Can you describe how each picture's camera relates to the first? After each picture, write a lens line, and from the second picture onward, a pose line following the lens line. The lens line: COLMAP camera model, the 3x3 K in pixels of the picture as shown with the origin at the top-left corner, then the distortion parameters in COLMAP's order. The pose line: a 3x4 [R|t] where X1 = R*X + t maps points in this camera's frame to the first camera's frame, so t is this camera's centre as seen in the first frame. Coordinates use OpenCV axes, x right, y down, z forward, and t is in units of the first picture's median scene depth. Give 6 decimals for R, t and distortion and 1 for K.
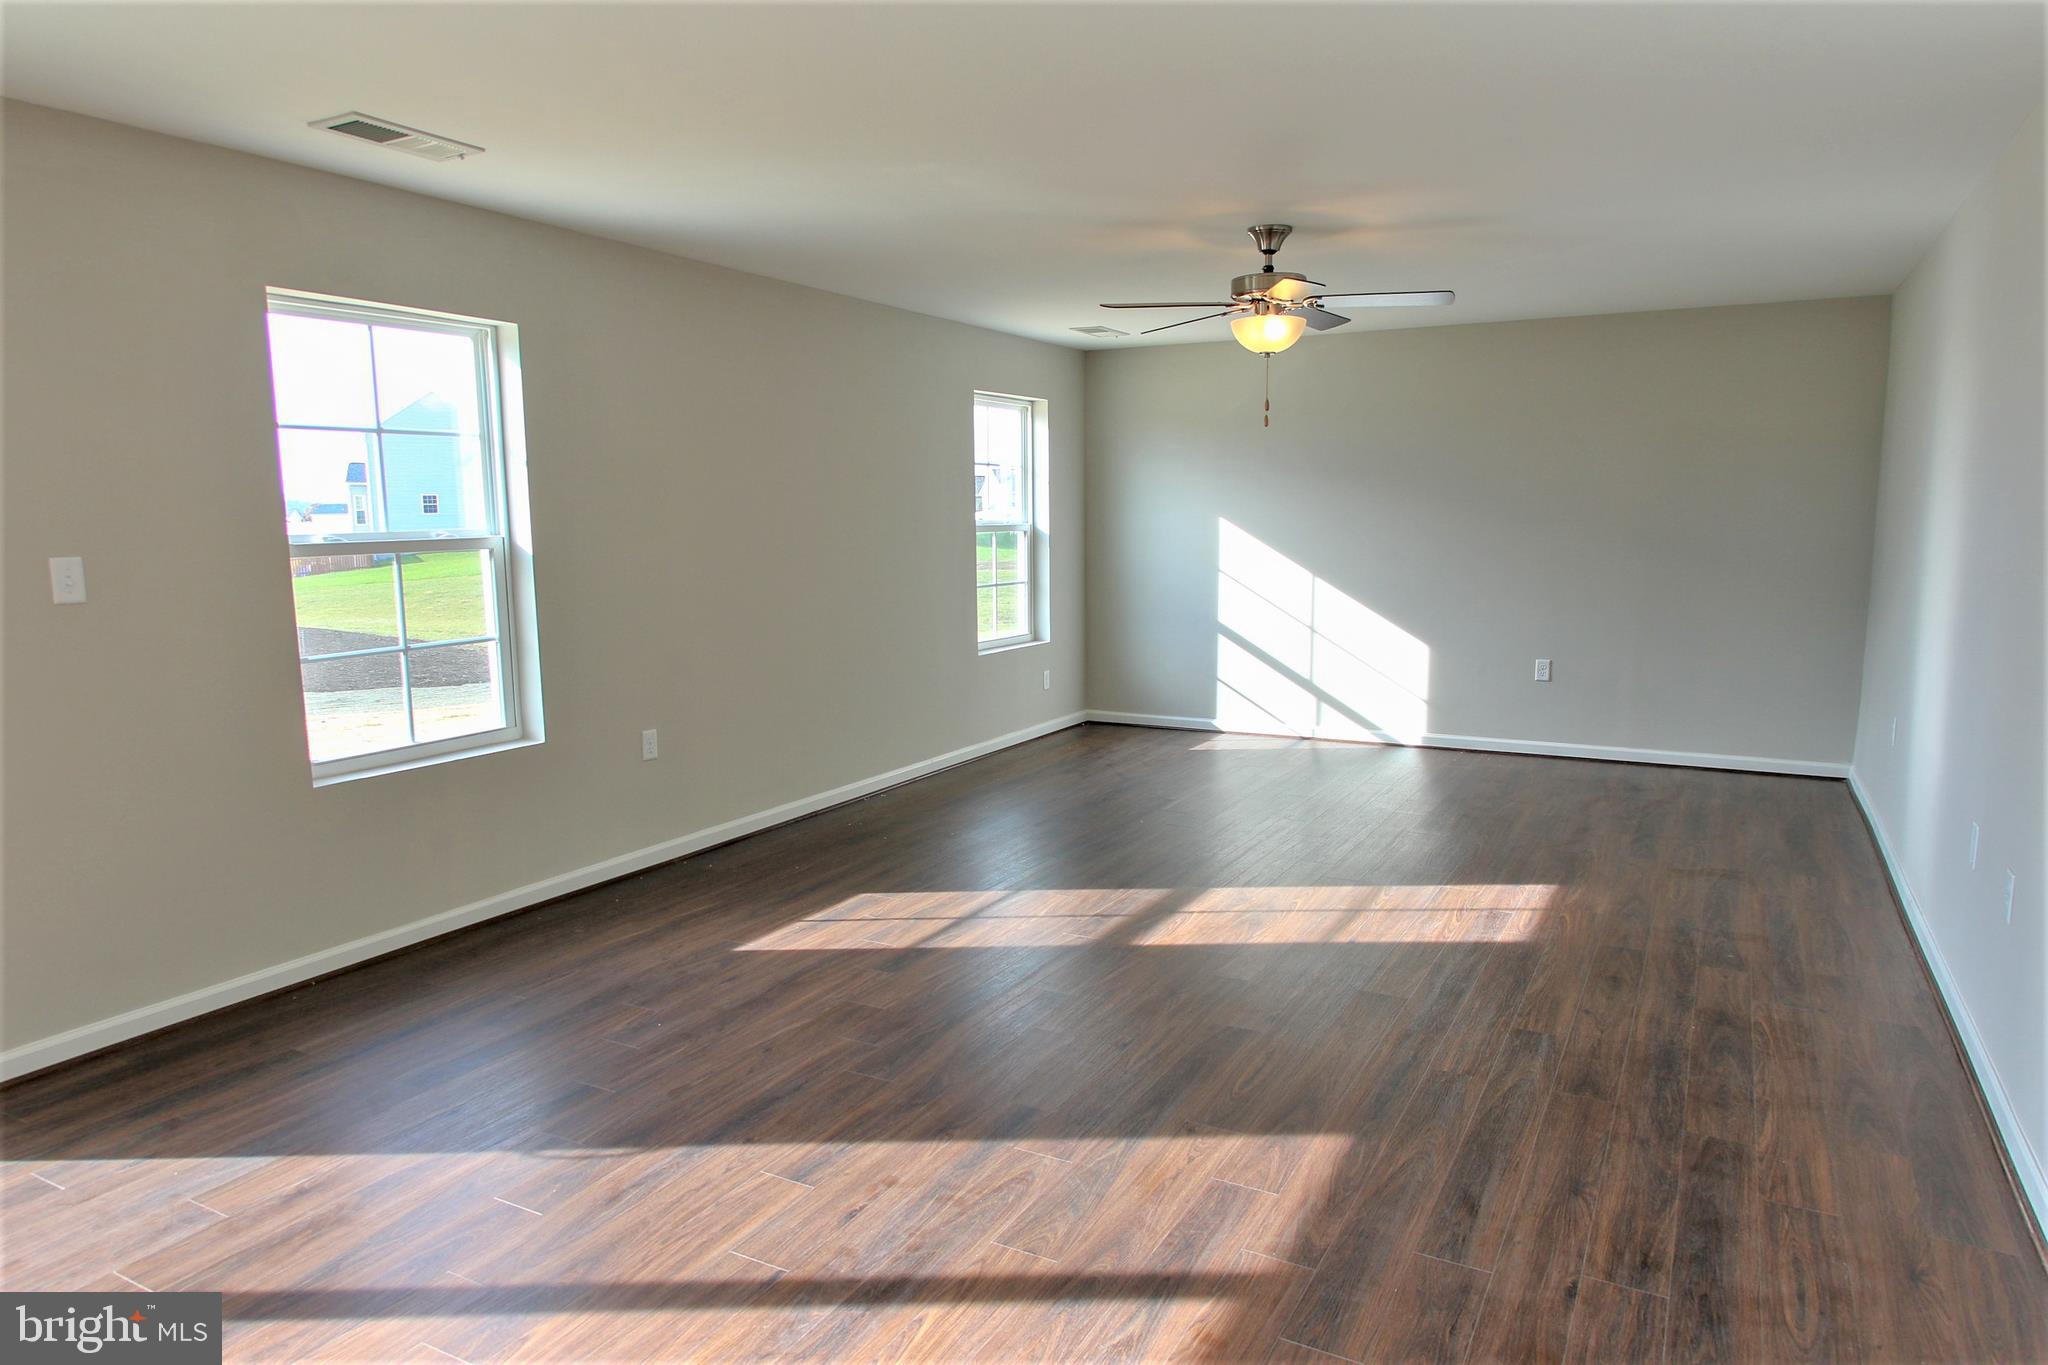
lens RADIAL K [[1287.4, 0, 1023.4], [0, 1287.4, 685.6], [0, 0, 1]] dist [-0.001624, -0.002320]
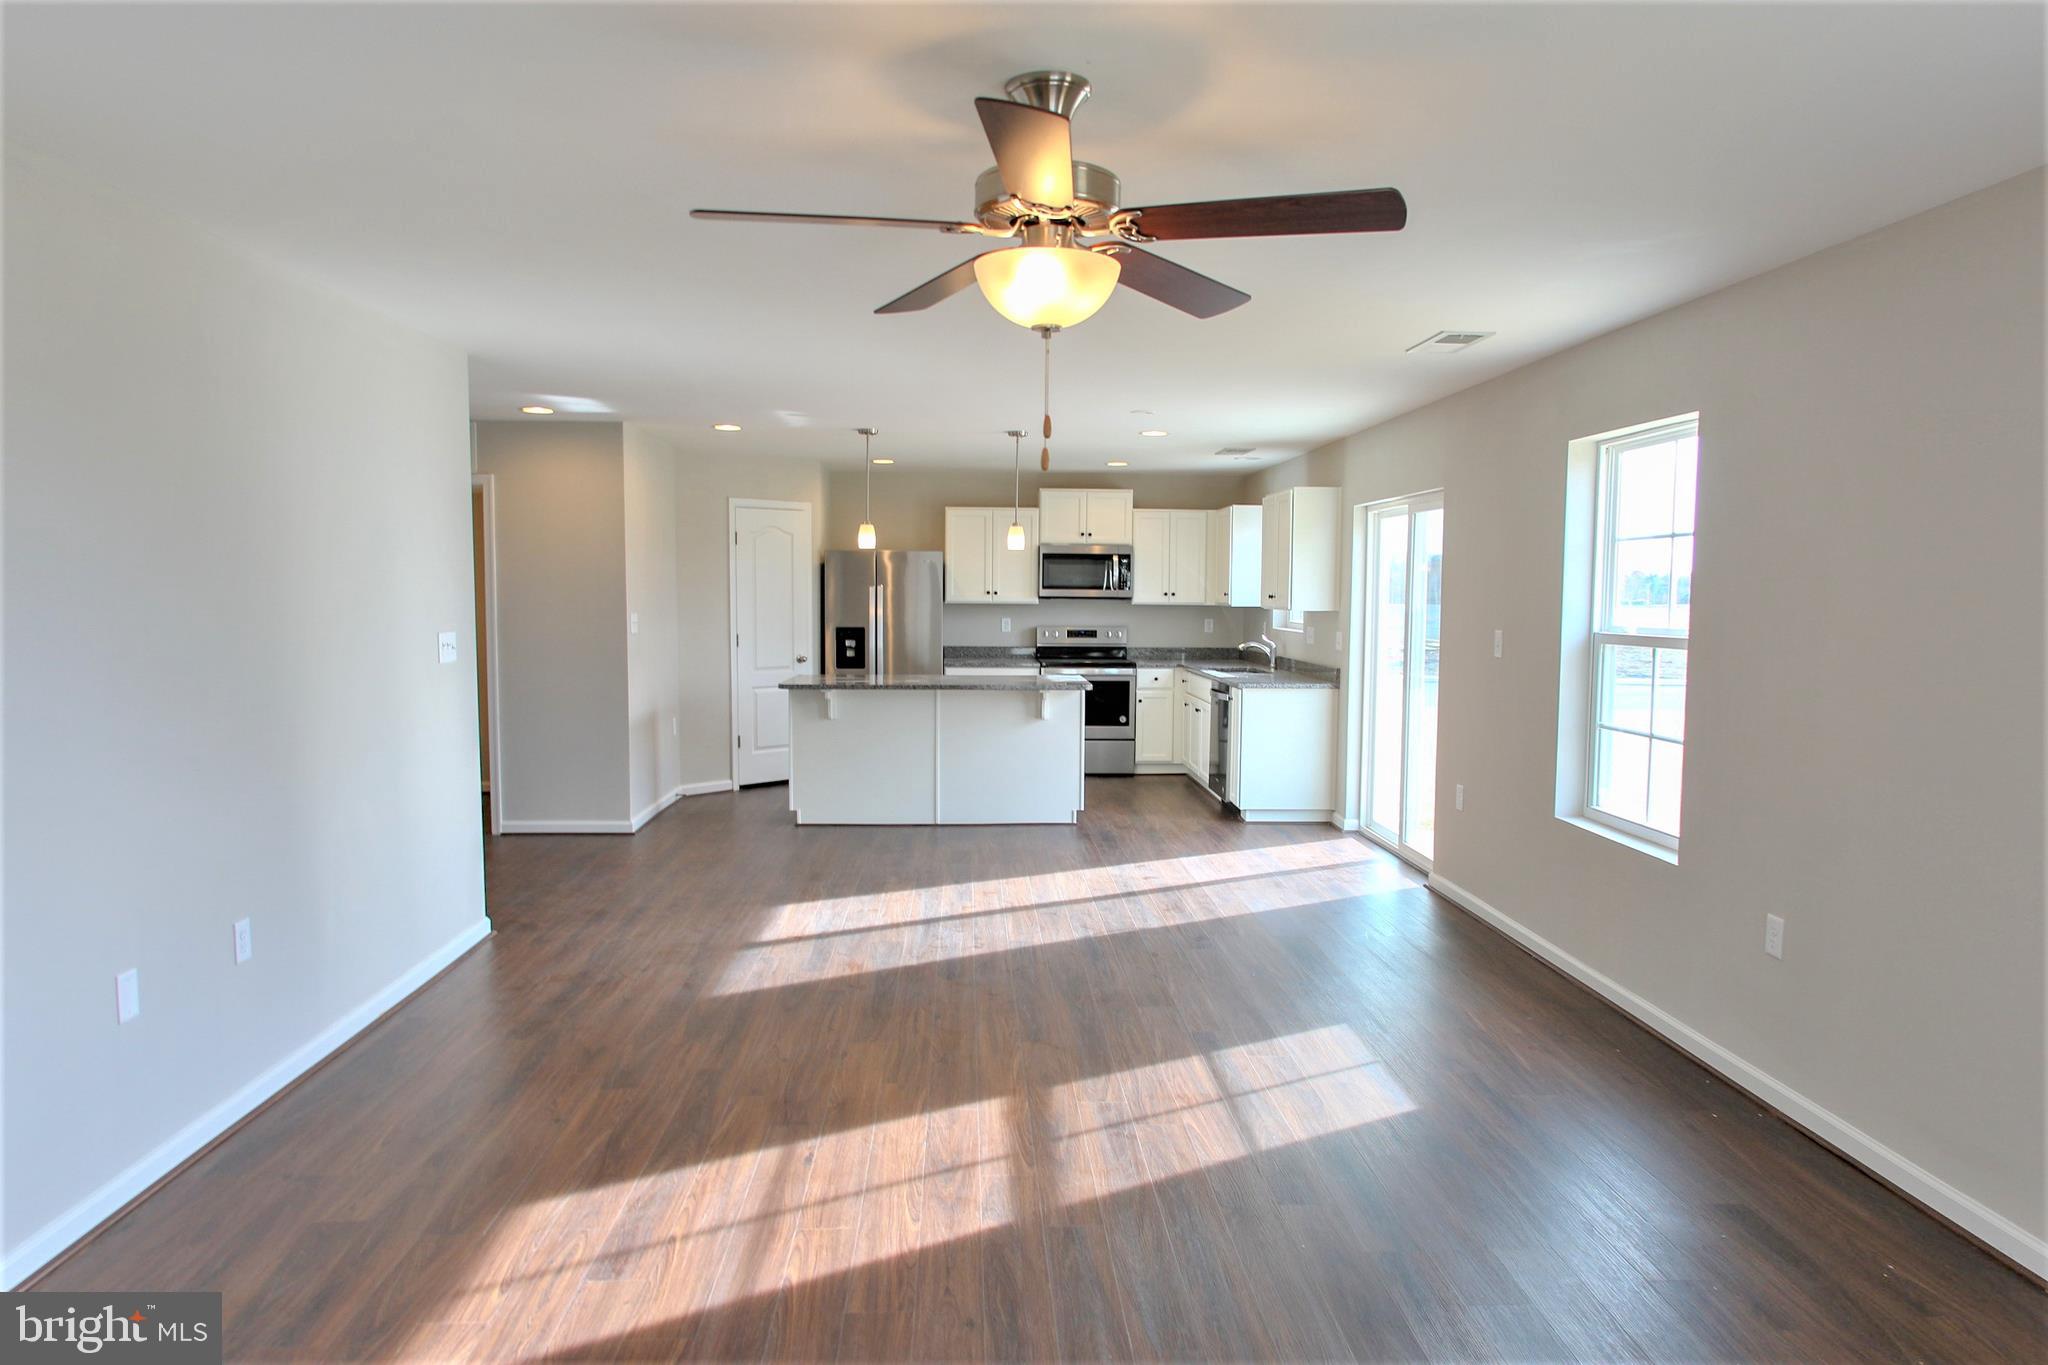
lens RADIAL K [[1287.4, 0, 1026.4], [0, 1287.4, 671.9], [0, 0, 1]] dist [-0.001624, -0.002320]
pose [[-0.851917, 0.041048, -0.522066, 0.539232], [-0.065137, 0.980875, 0.183415, -0.251359], [0.519611, 0.190260, -0.832950, 1.660722]]
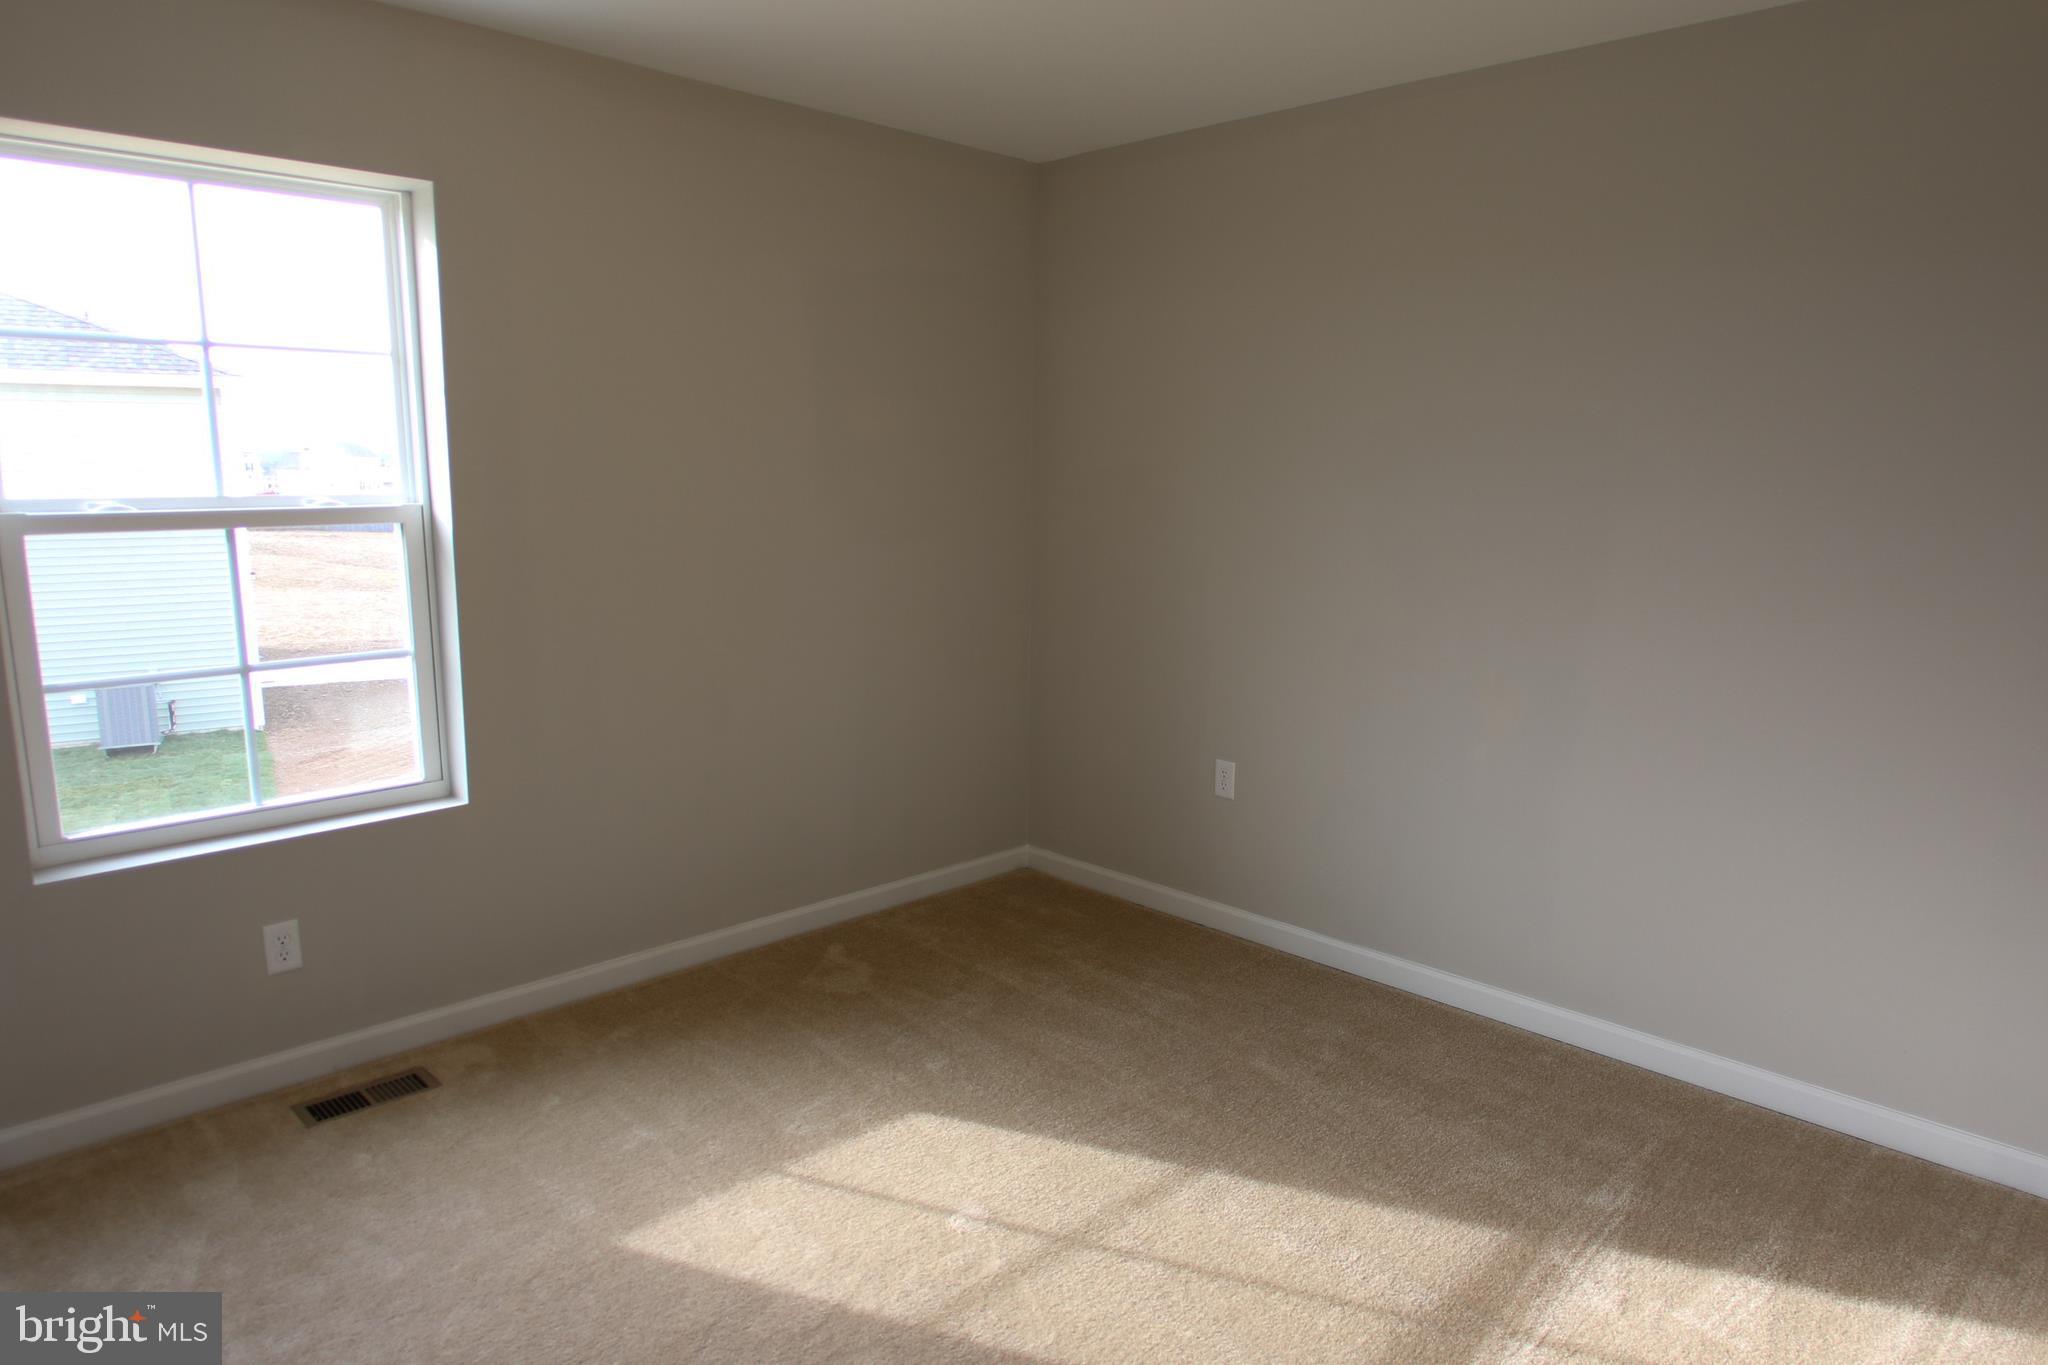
lens RADIAL K [[1287.4, 0, 1023.6], [0, 1287.4, 685.5], [0, 0, 1]] dist [-0.001624, -0.002320]
pose [[0.963094, 0.065252, -0.261138, 0.094645], [-0.054895, 0.997396, 0.046768, -0.075880], [0.263509, -0.030707, 0.964168, 0.466898]]
